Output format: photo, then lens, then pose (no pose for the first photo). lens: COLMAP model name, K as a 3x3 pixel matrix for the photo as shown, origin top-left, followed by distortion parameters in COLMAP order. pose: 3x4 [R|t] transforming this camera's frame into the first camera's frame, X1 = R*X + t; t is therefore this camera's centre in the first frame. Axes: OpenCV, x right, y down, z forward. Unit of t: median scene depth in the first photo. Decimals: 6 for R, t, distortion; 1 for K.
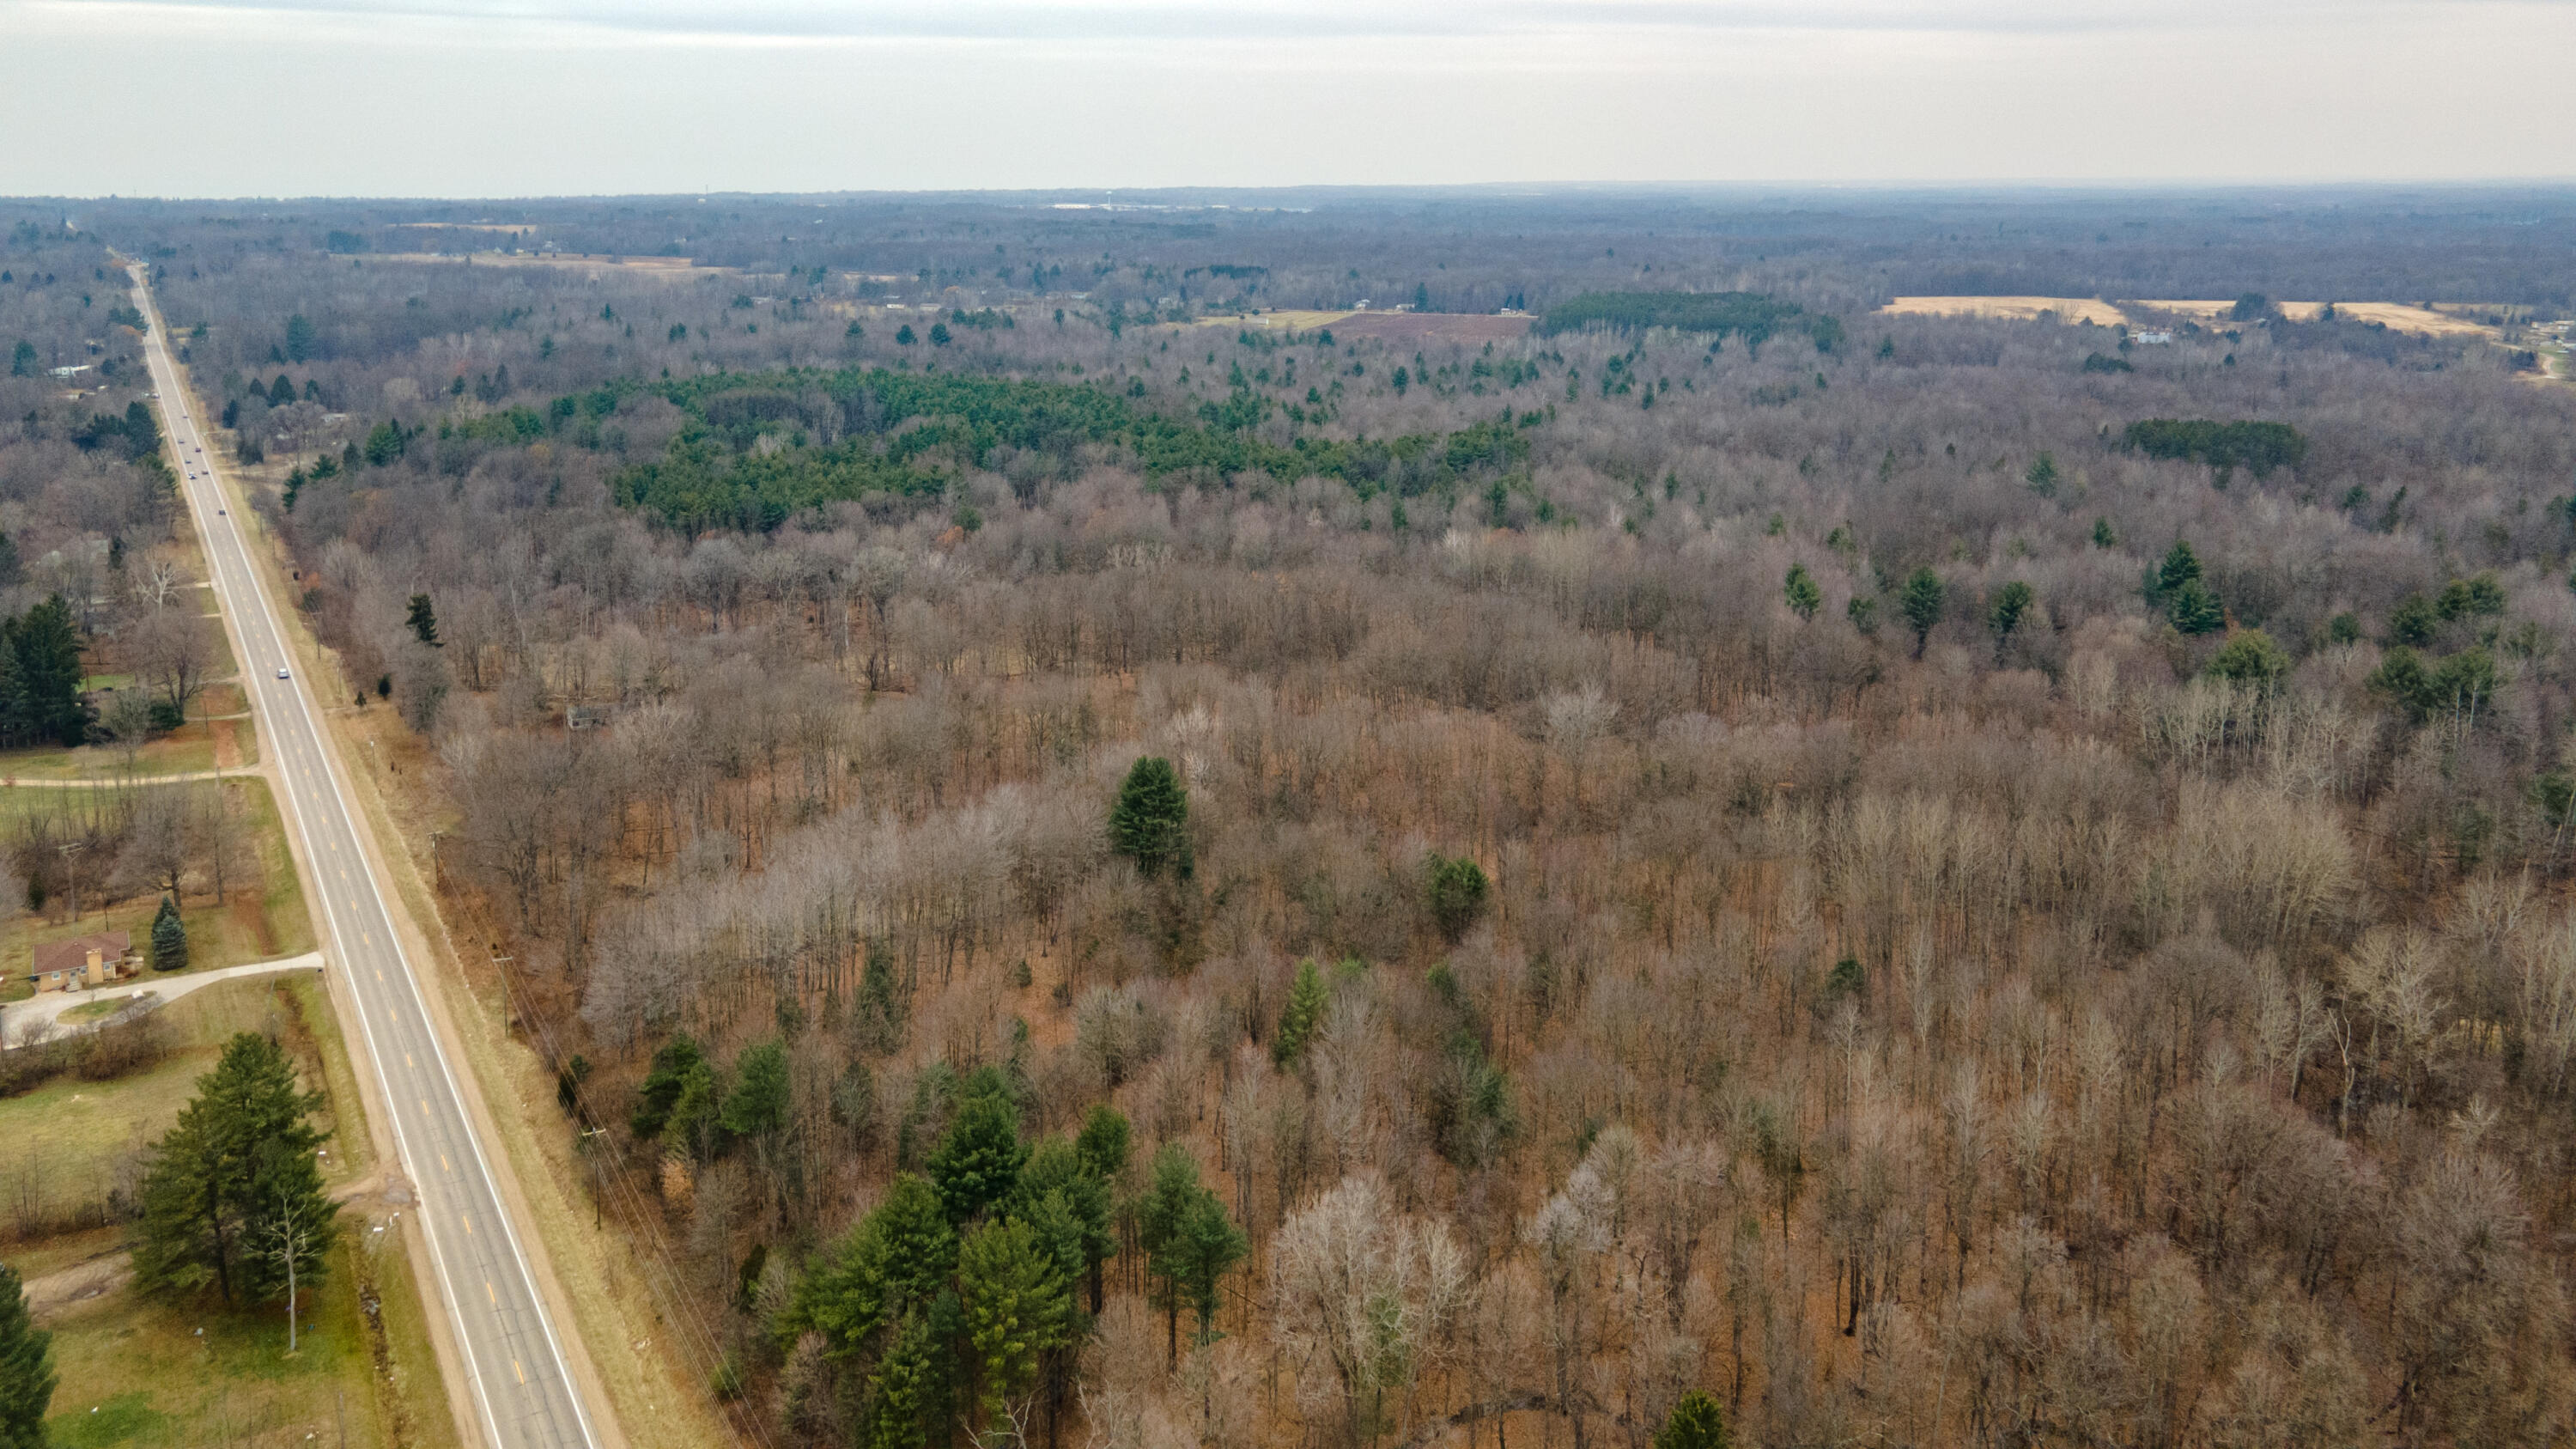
lens RADIAL K [[1876.1, 0, 1211.9], [0, 1876.1, 726.6], [0, 0, 1]] dist [0.012275, 0.048560]
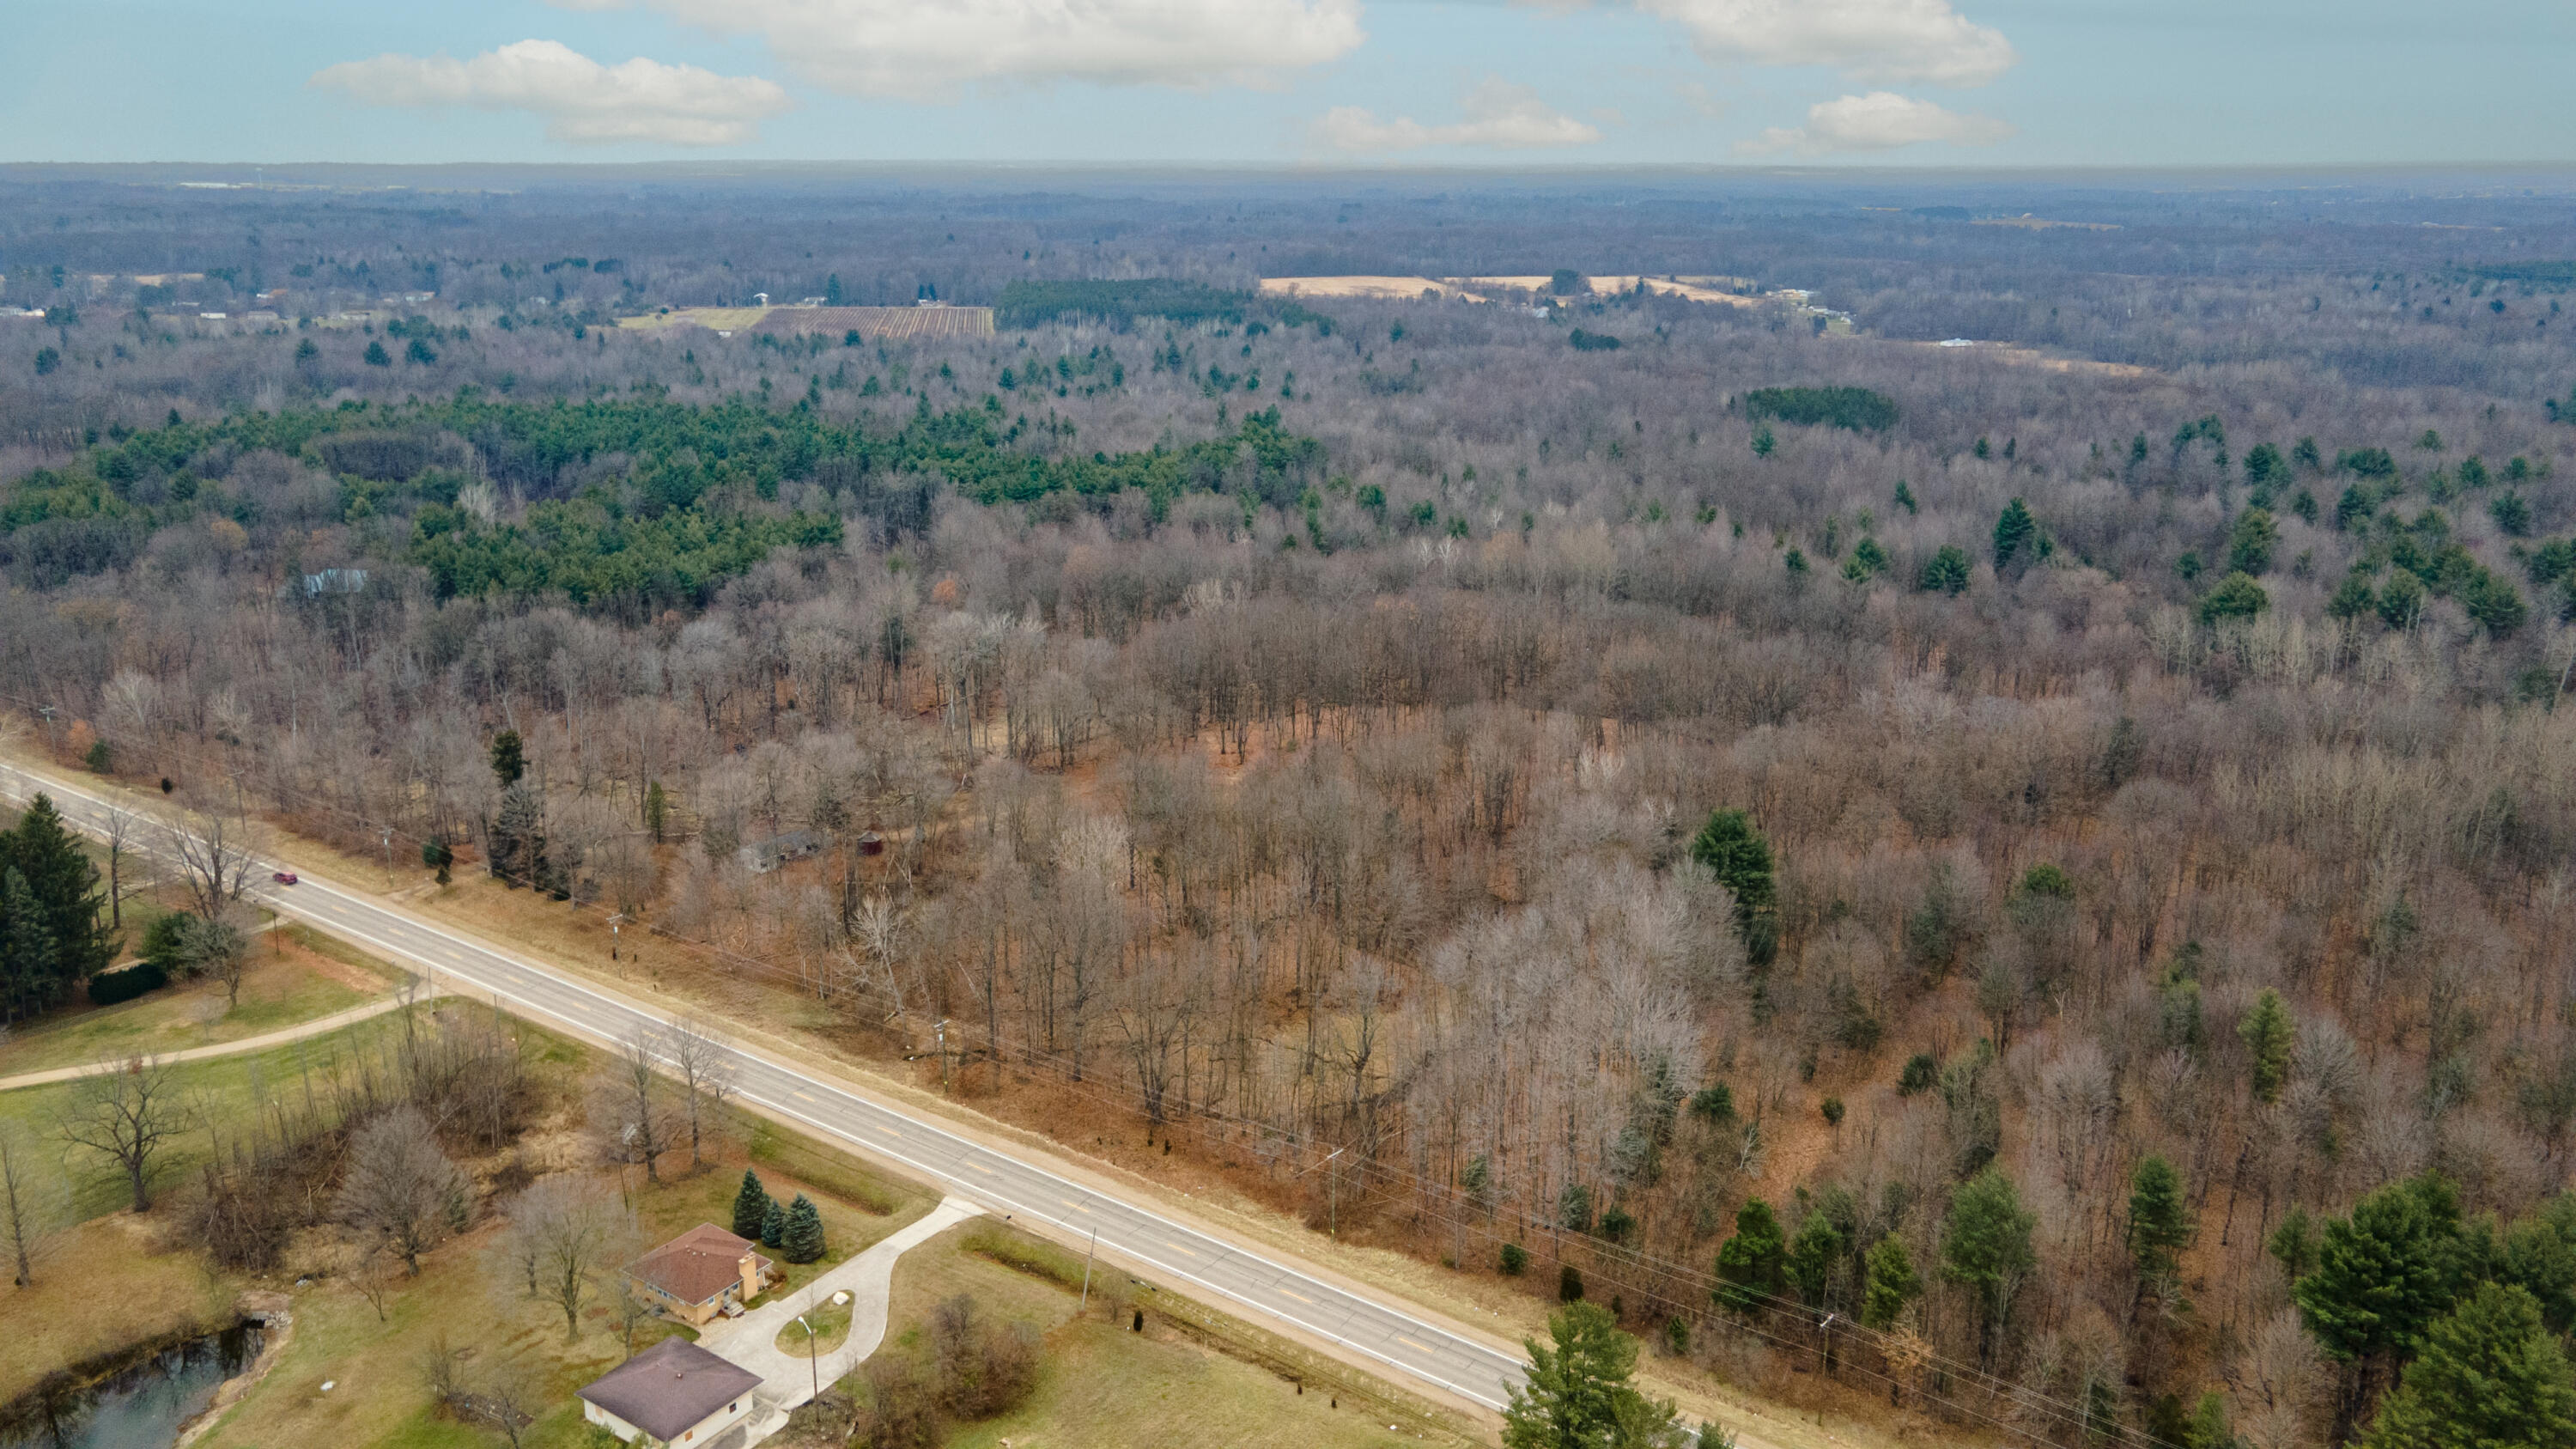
lens RADIAL K [[1914.0, 0, 1288.0], [0, 1914.0, 724.5], [0, 0, 1]] dist [0.023423, 0.038106]
pose [[0.905709, -0.119861, 0.406602, -0.112600], [0.118430, 0.992545, 0.028785, -0.014351], [-0.407021, 0.022083, 0.913152, 0.035521]]
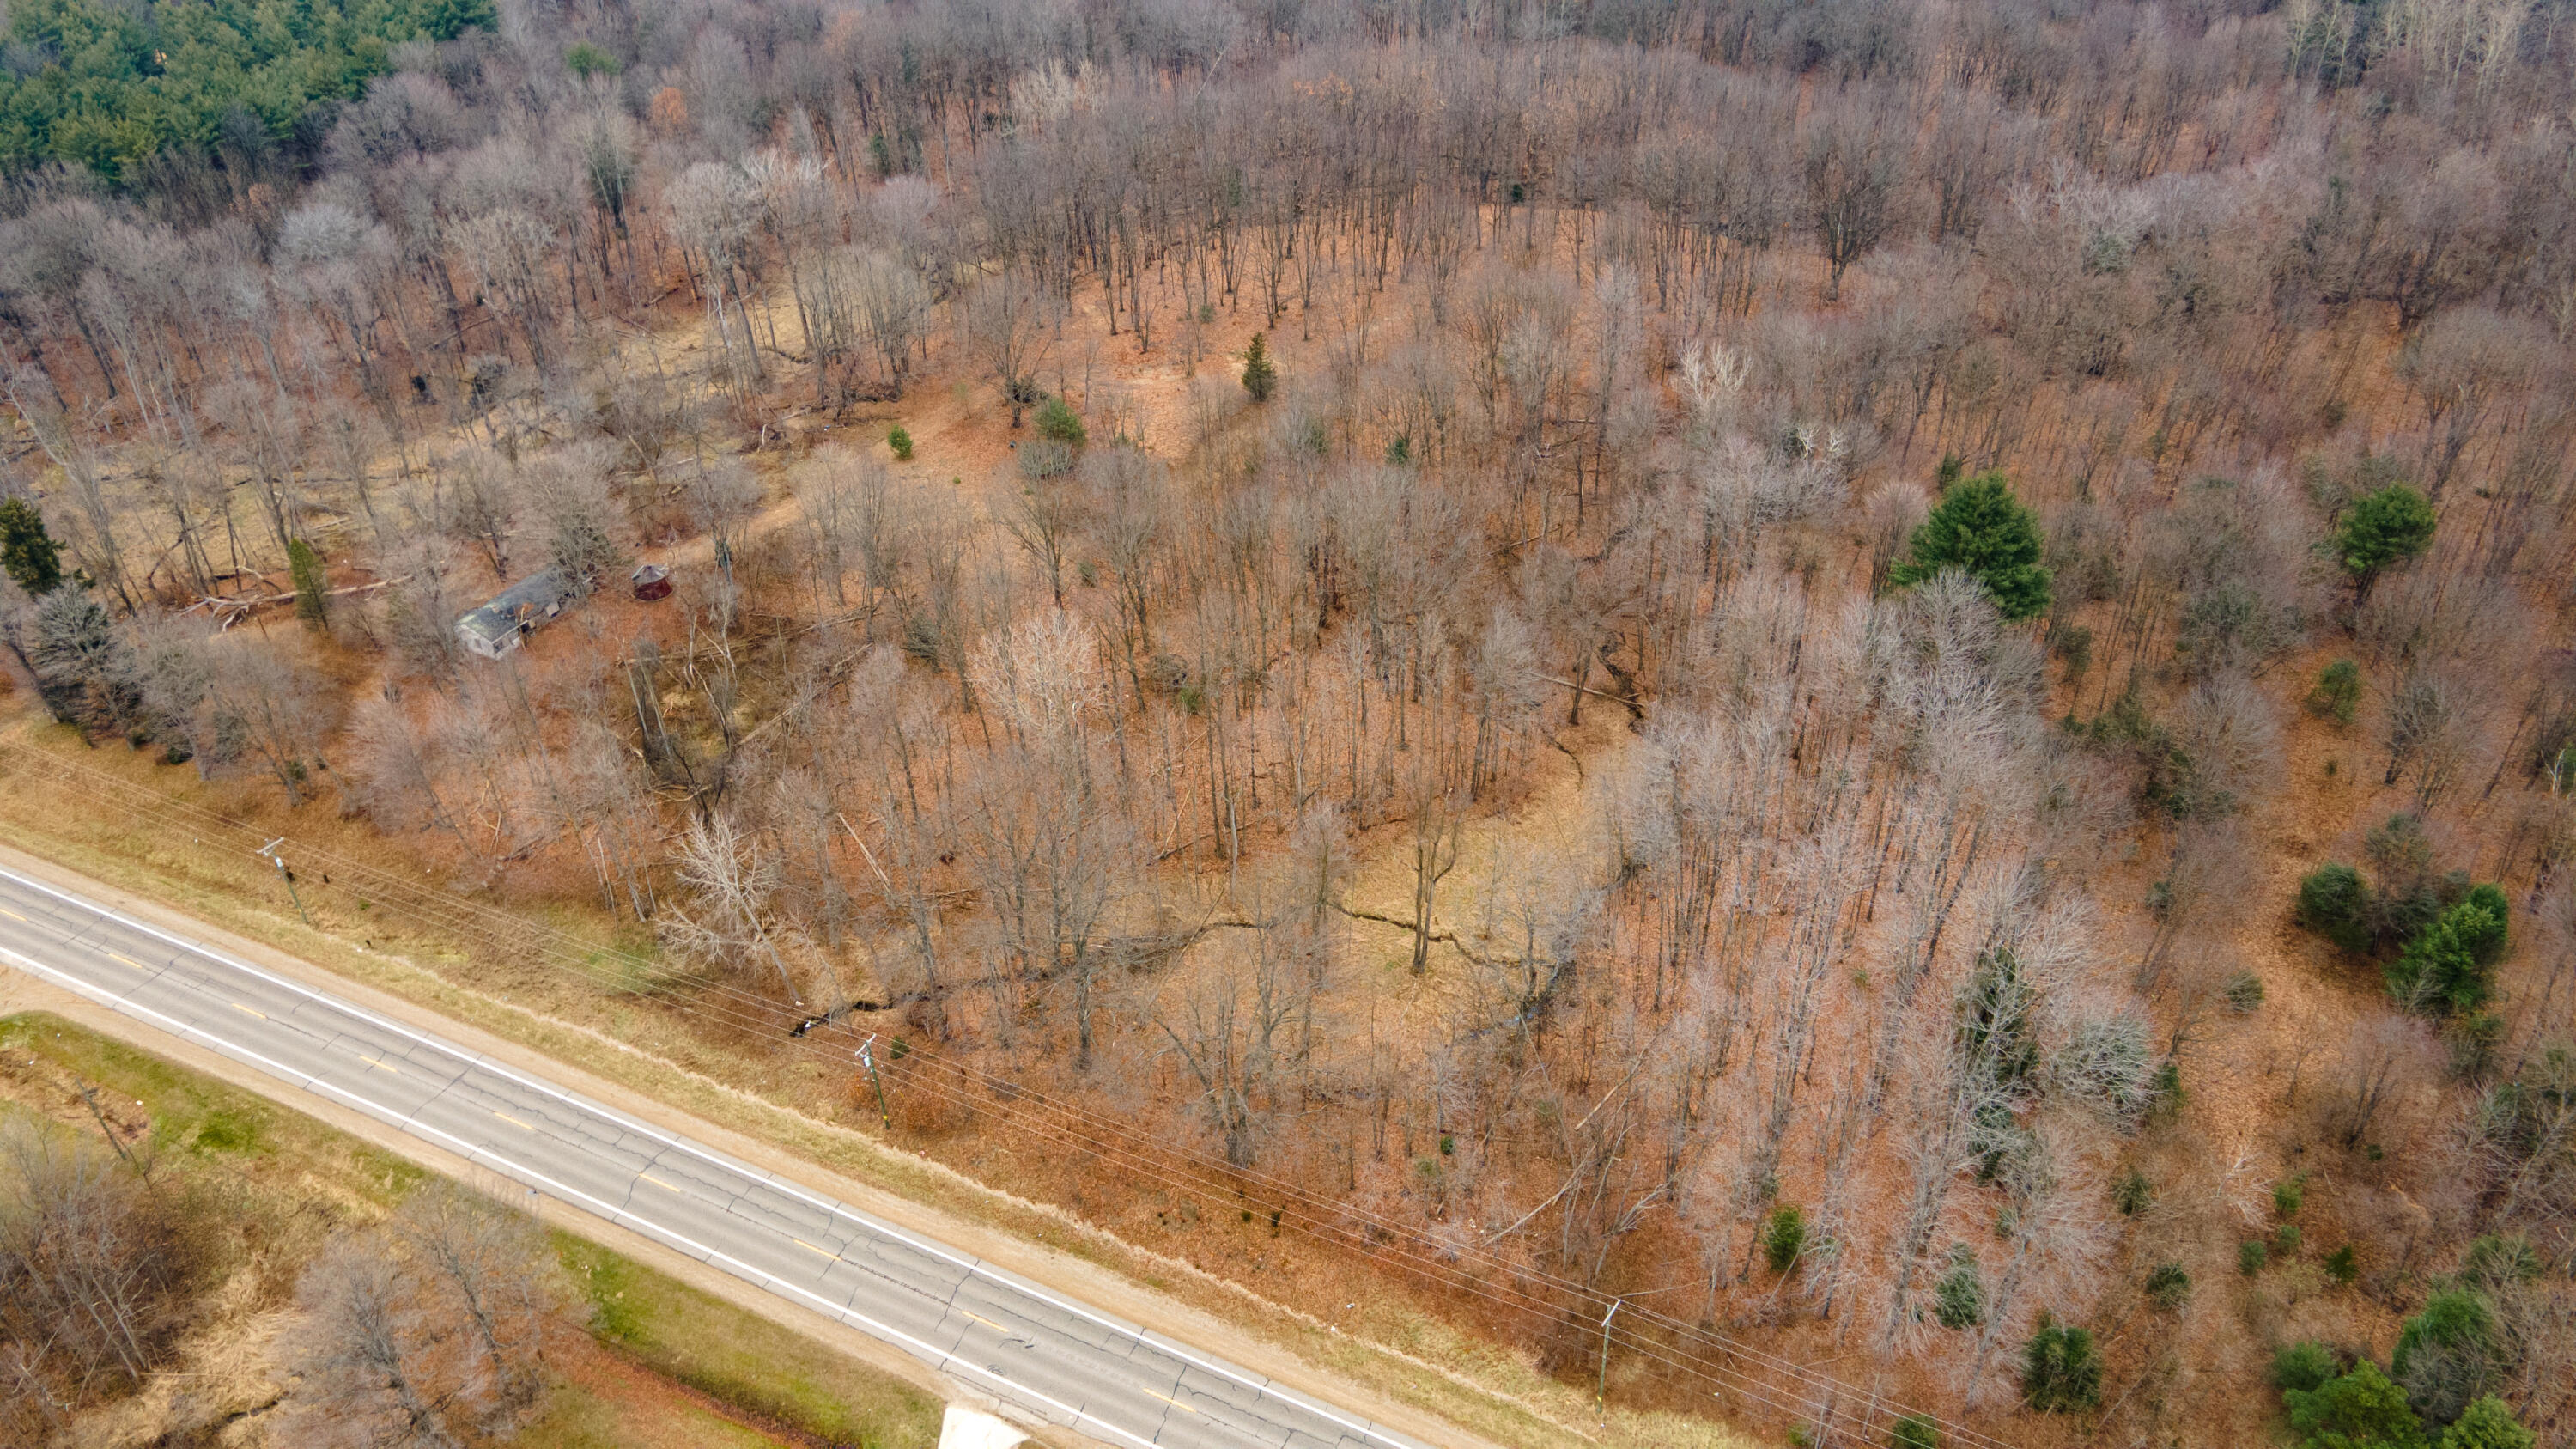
lens RADIAL K [[1882.1, 0, 1280.7], [0, 1882.1, 681.9], [0, 0, 1]] dist [0.029765, 0.041527]
pose [[0.828674, -0.349436, 0.437258, -0.095600], [0.195071, 0.912511, 0.359544, -0.035171], [-0.524640, -0.212648, 0.824338, 0.104537]]
